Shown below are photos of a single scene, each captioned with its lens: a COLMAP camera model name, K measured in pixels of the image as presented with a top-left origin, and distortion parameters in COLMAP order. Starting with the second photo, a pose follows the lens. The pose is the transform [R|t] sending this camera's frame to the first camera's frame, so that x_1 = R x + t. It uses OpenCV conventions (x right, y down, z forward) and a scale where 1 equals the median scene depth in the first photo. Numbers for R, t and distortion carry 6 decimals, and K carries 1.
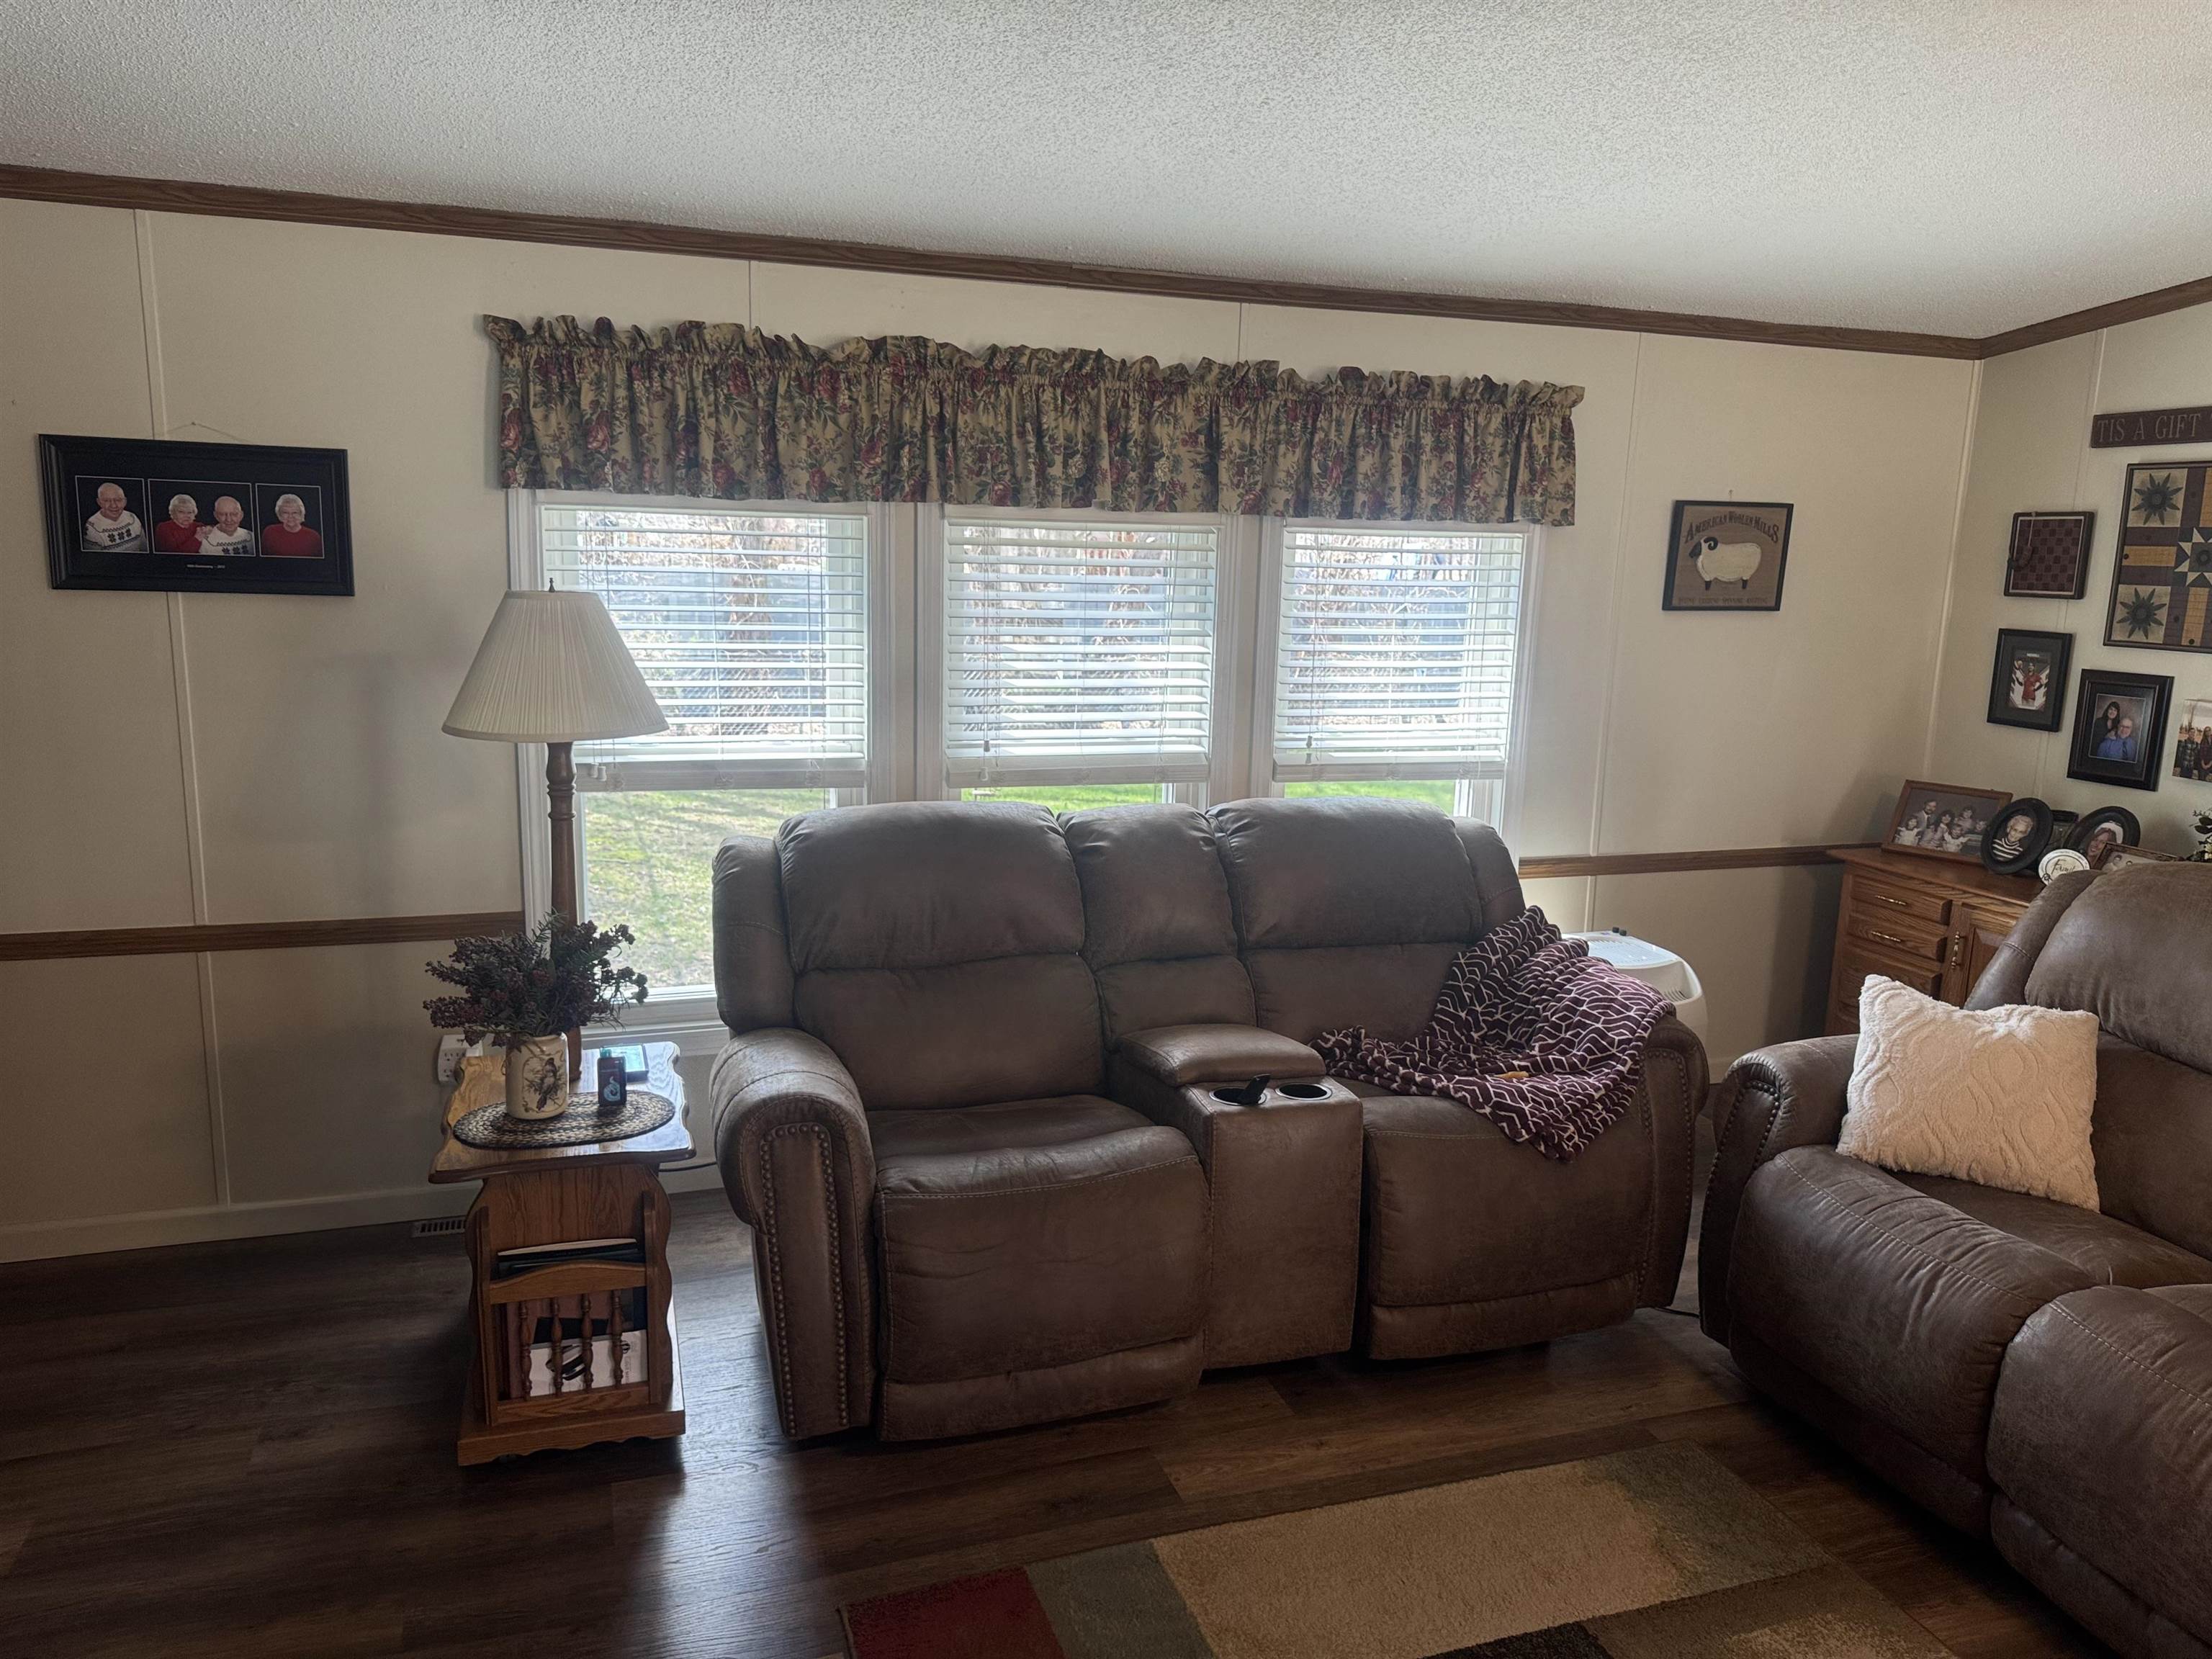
lens RADIAL K [[1569.8, 0, 1100.2], [0, 1569.8, 835.5], [0, 0, 1]] dist [0.030658, -0.030150]
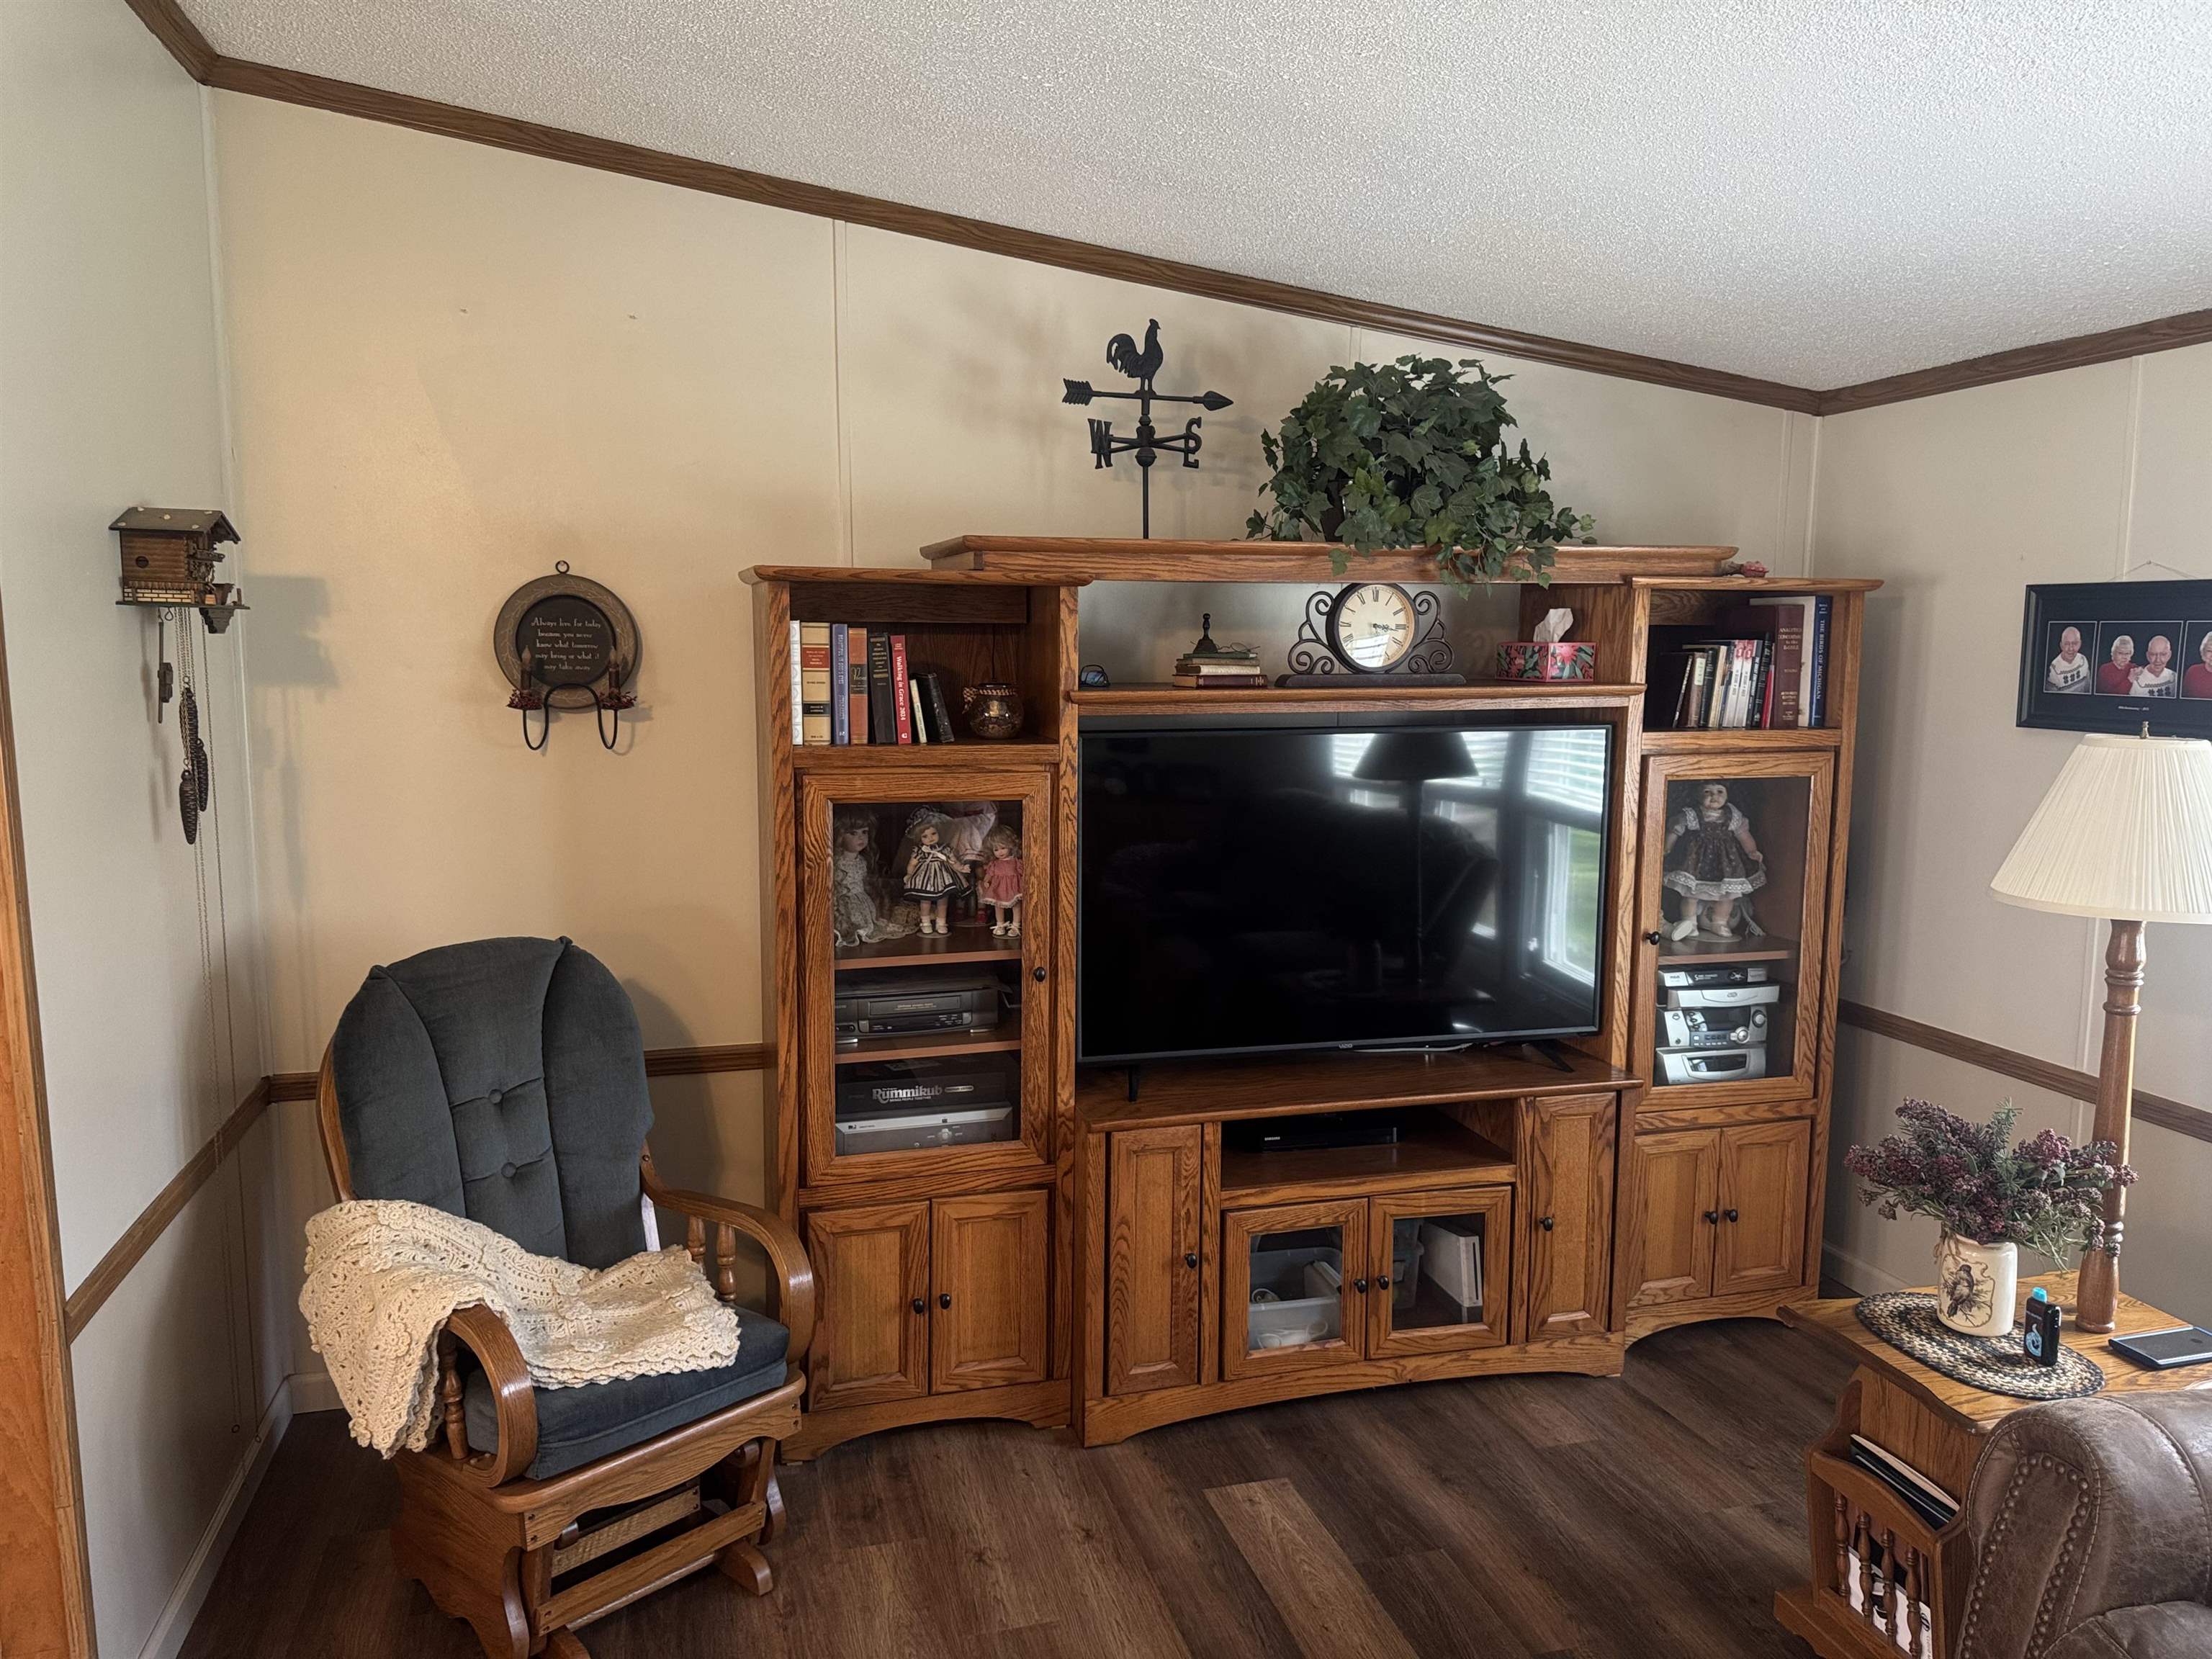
lens RADIAL K [[1569.8, 0, 1089.1], [0, 1569.8, 829.0], [0, 0, 1]] dist [0.030658, -0.030150]
pose [[-0.056994, 0.093637, -0.993974, 0.401821], [-0.188935, 0.976590, 0.102833, -0.070740], [0.980334, 0.193658, -0.037968, 0.390784]]
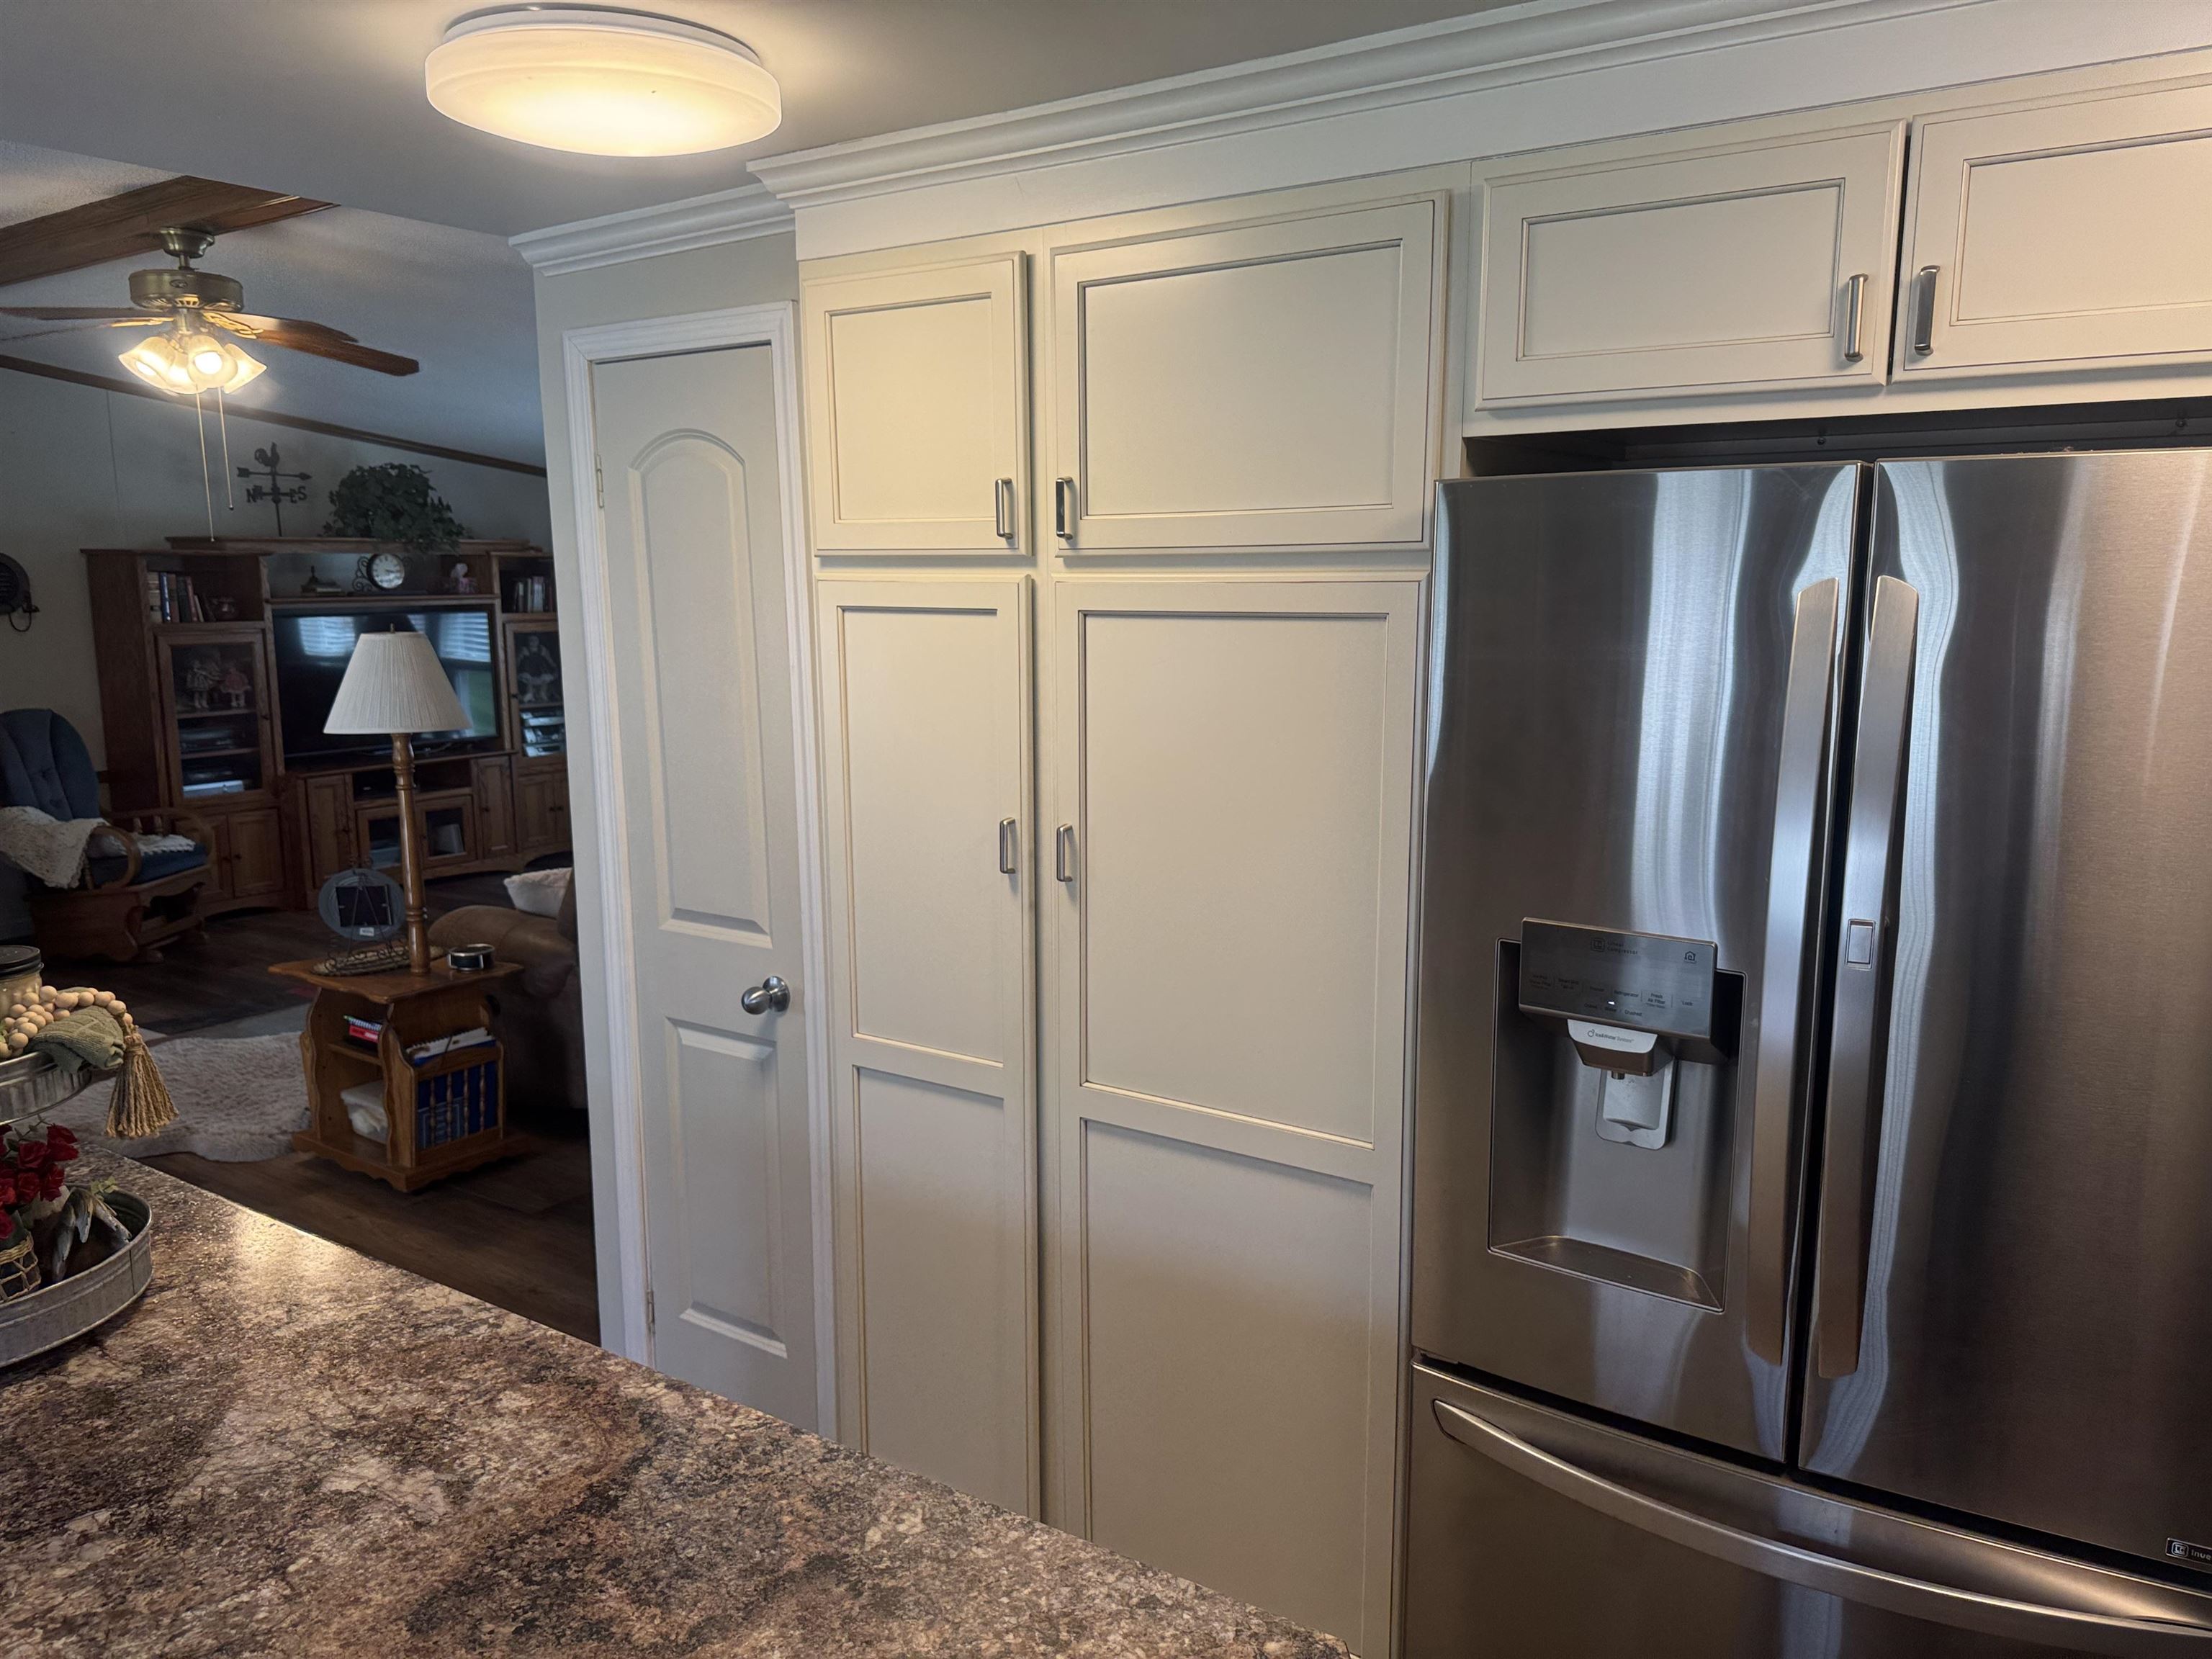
lens RADIAL K [[1569.8, 0, 1091.0], [0, 1569.8, 844.7], [0, 0, 1]] dist [0.030658, -0.030150]
pose [[0.603079, 0.101974, -0.791136, 1.718627], [-0.121405, 0.991975, 0.035314, 0.045968], [0.788388, 0.074751, 0.610620, -0.004009]]
